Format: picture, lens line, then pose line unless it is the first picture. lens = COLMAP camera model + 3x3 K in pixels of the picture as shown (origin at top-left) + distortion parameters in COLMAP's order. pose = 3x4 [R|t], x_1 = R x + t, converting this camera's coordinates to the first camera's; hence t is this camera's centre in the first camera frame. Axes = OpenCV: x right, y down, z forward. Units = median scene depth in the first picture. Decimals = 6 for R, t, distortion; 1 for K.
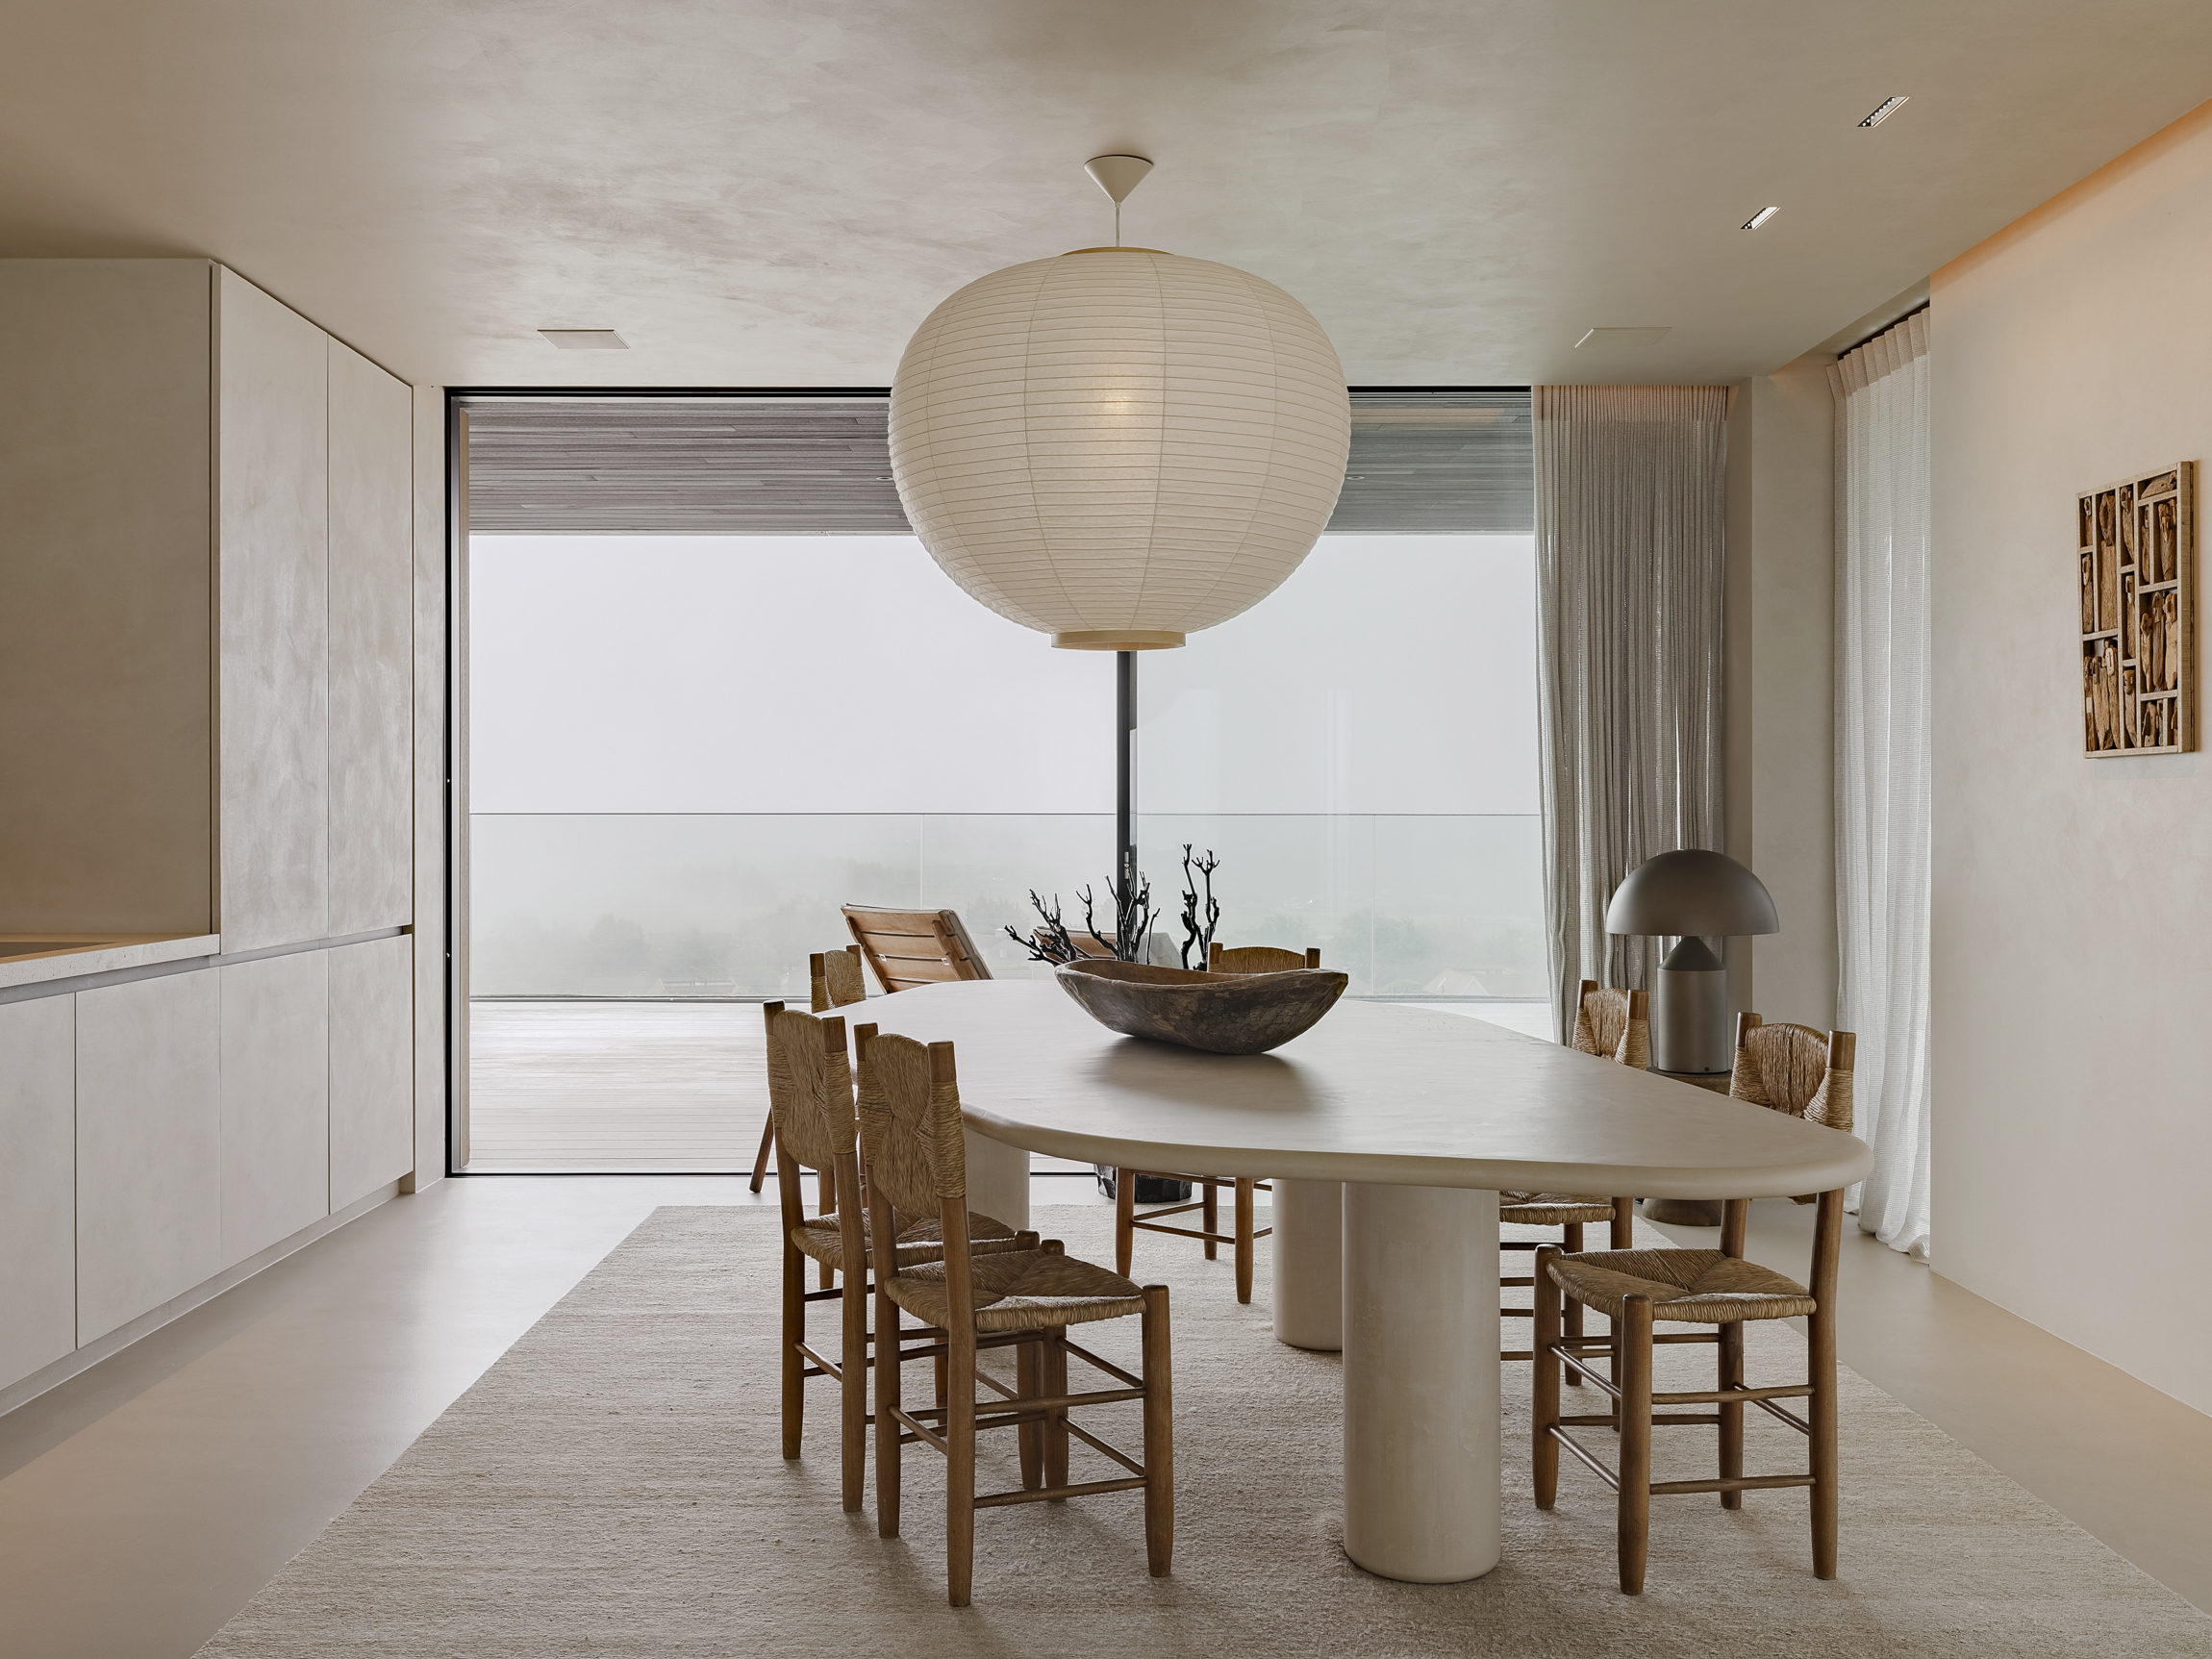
lens RADIAL K [[1886.7, 0, 1113.8], [0, 1886.7, 793.1], [0, 0, 1]] dist [-0.013602, -0.010561]
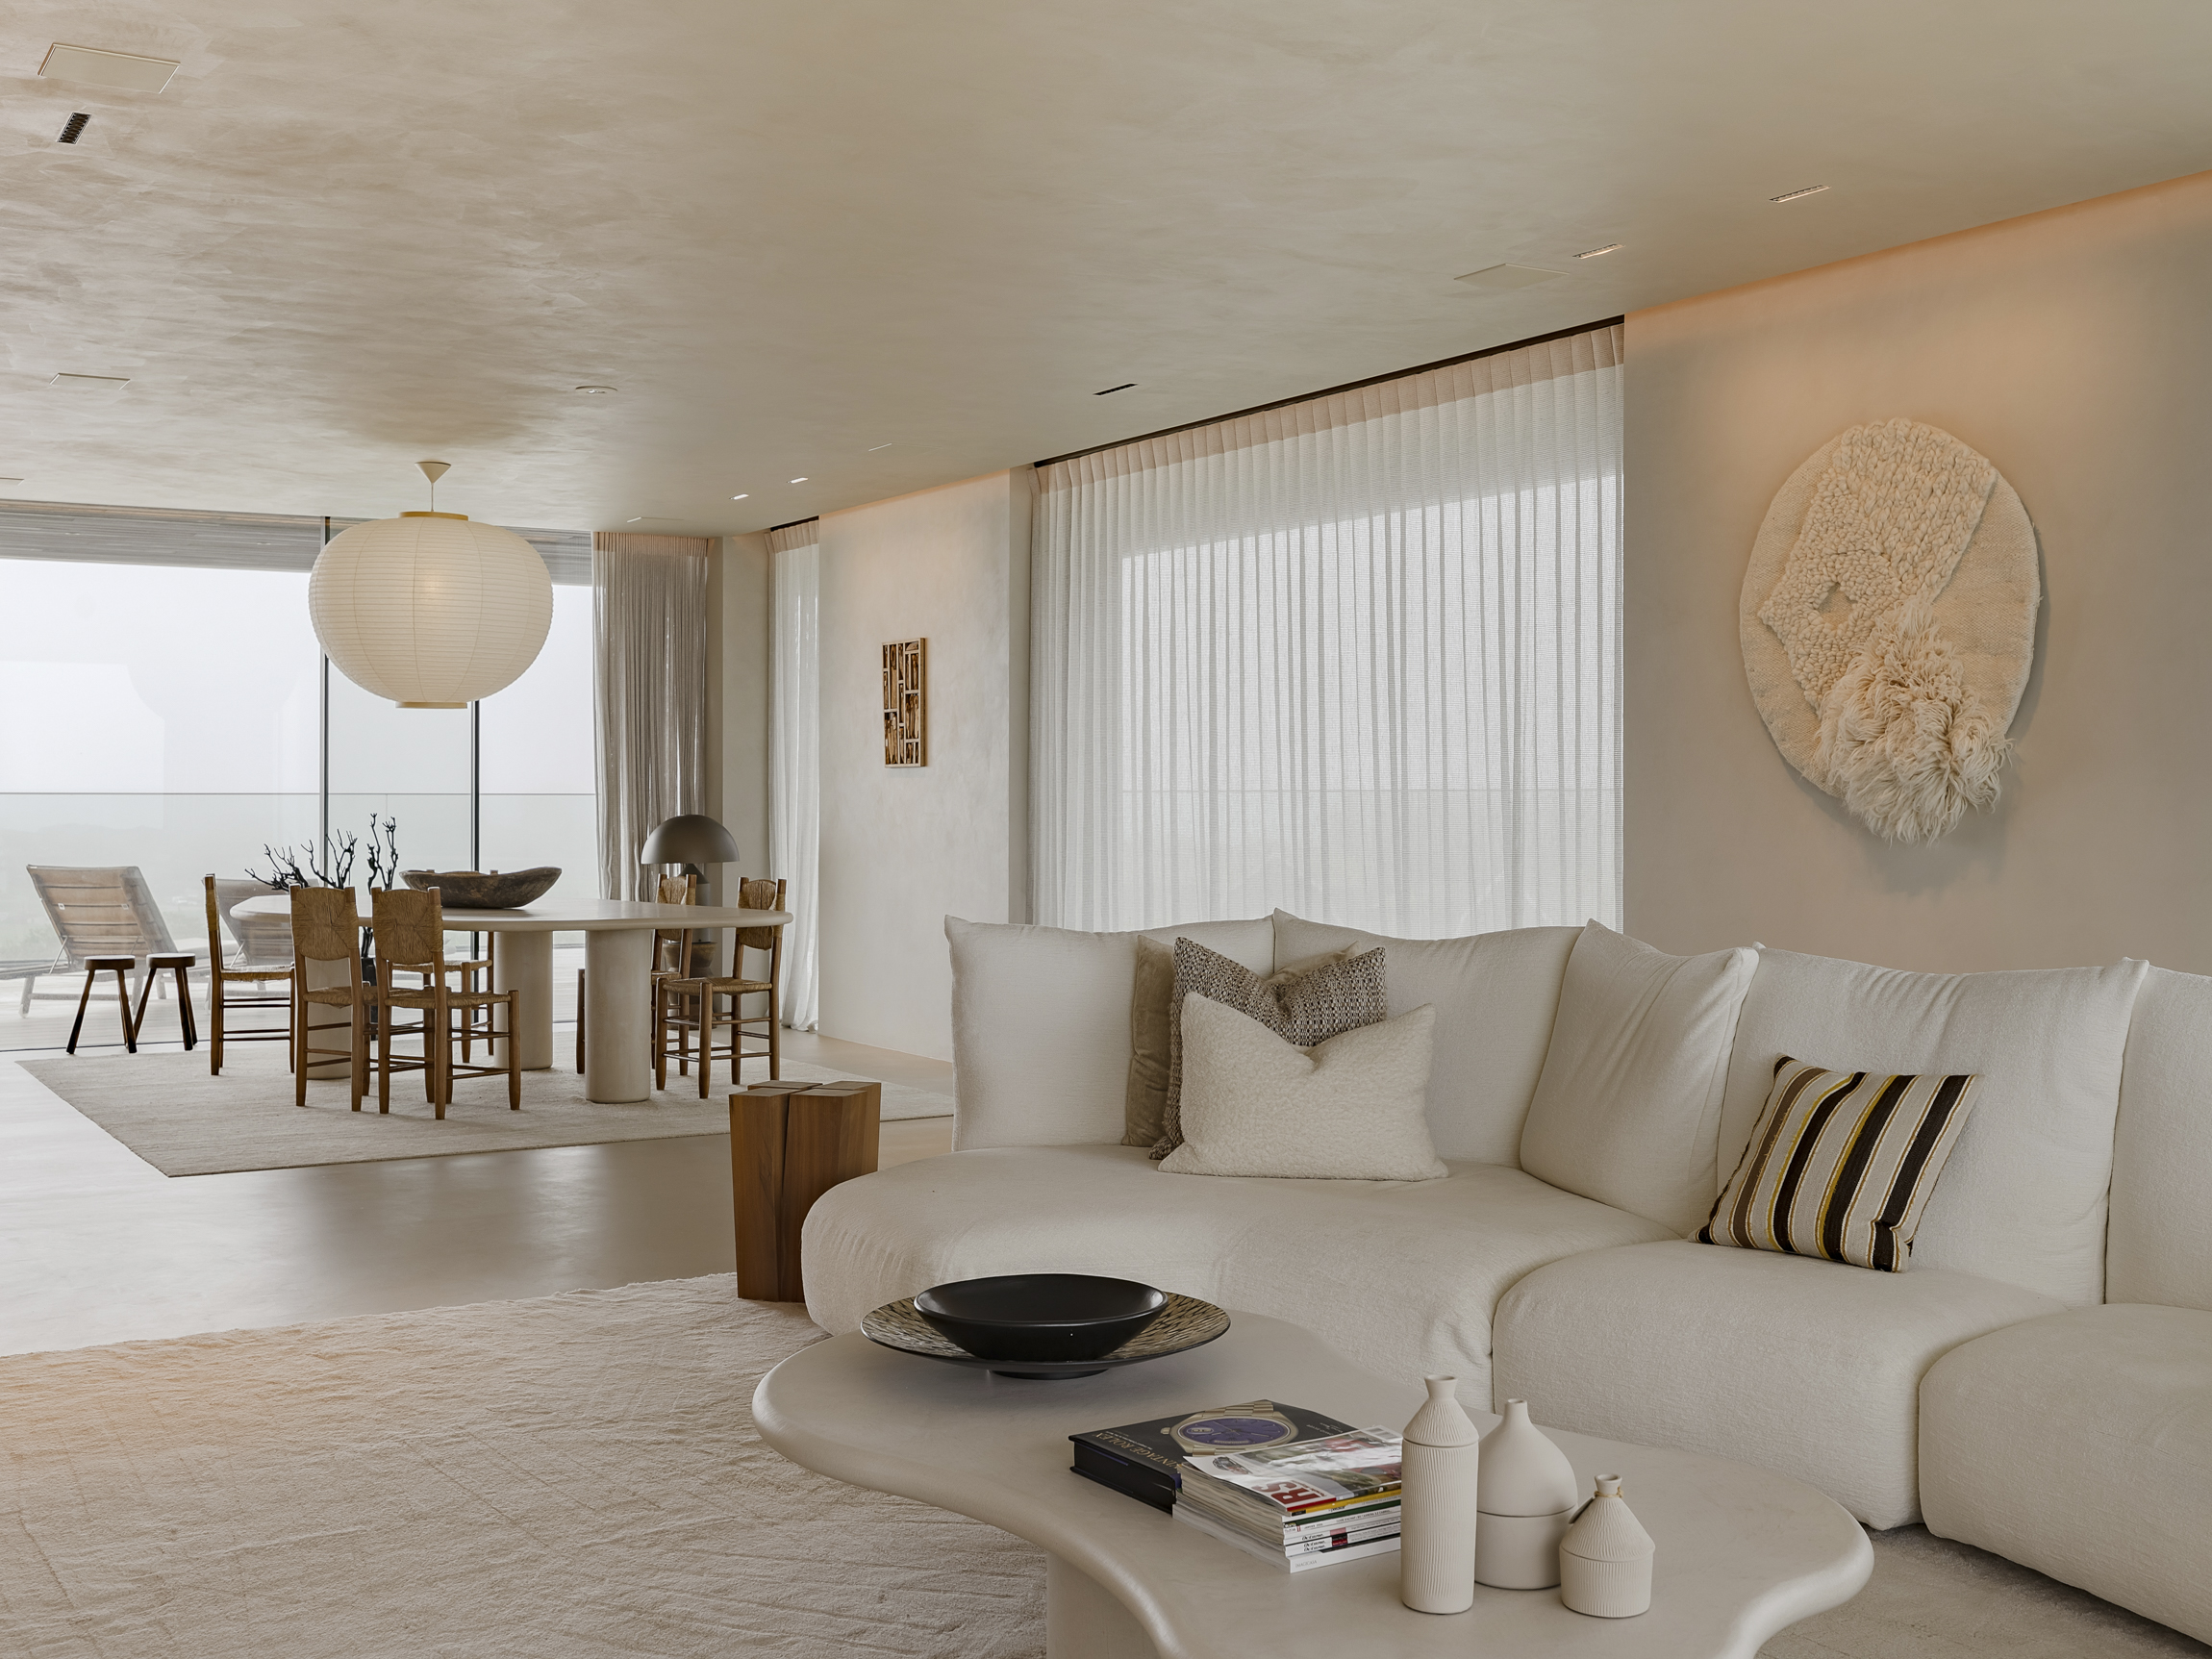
lens RADIAL K [[2388.8, 0, 1113.1], [0, 2388.8, 816.2], [0, 0, 1]] dist [0.007830, 0.000000]
pose [[0.866646, -0.006144, 0.498886, -0.519787], [-0.004877, 0.999772, 0.020784, -0.018292], [-0.498900, -0.020445, 0.866418, -1.259011]]
